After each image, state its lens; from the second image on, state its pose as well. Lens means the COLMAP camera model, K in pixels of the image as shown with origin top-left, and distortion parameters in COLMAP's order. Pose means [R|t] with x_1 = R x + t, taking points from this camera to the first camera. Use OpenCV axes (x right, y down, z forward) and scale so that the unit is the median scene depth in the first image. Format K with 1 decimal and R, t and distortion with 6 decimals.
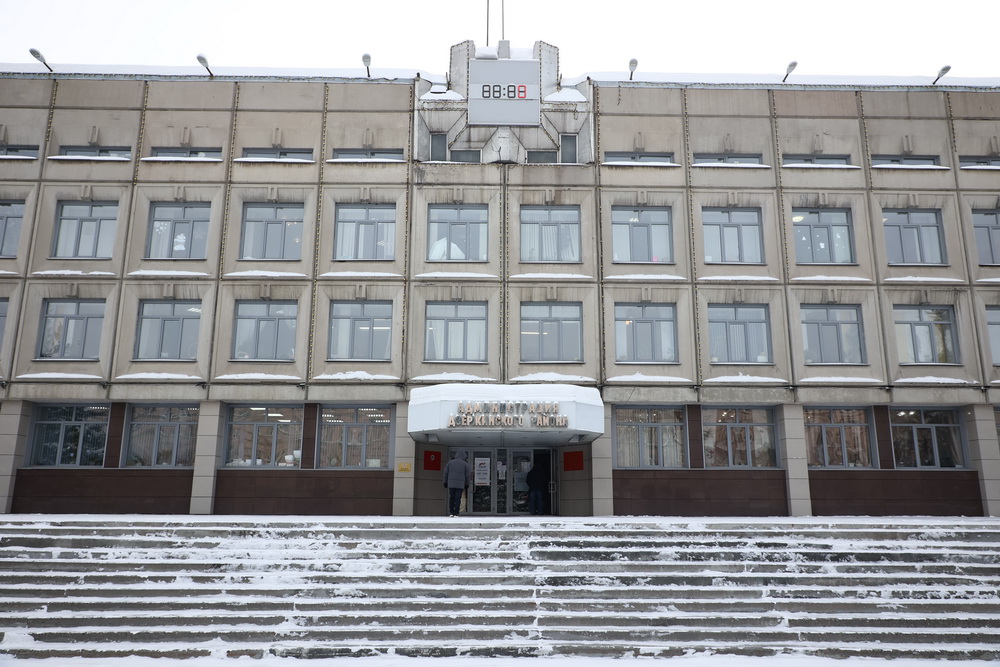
lens RADIAL K [[774.0, 0, 498.7], [0, 774.0, 332.9], [0, 0, 1]] dist [-0.014131, -0.004781]
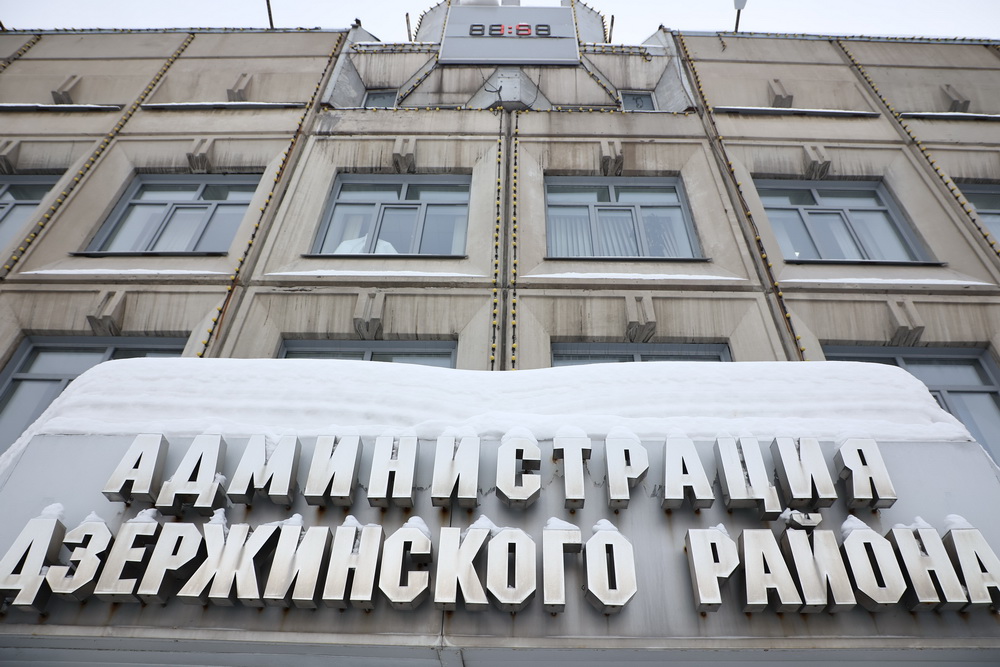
lens RADIAL K [[674.3, 0, 509.0], [0, 674.3, 328.1], [0, 0, 1]] dist [-0.043377, 0.006582]
pose [[0.999953, 0.001672, -0.009570, 0.011474], [-0.006266, 0.863847, -0.503715, 0.105736], [0.007425, 0.503751, 0.863817, 0.713557]]
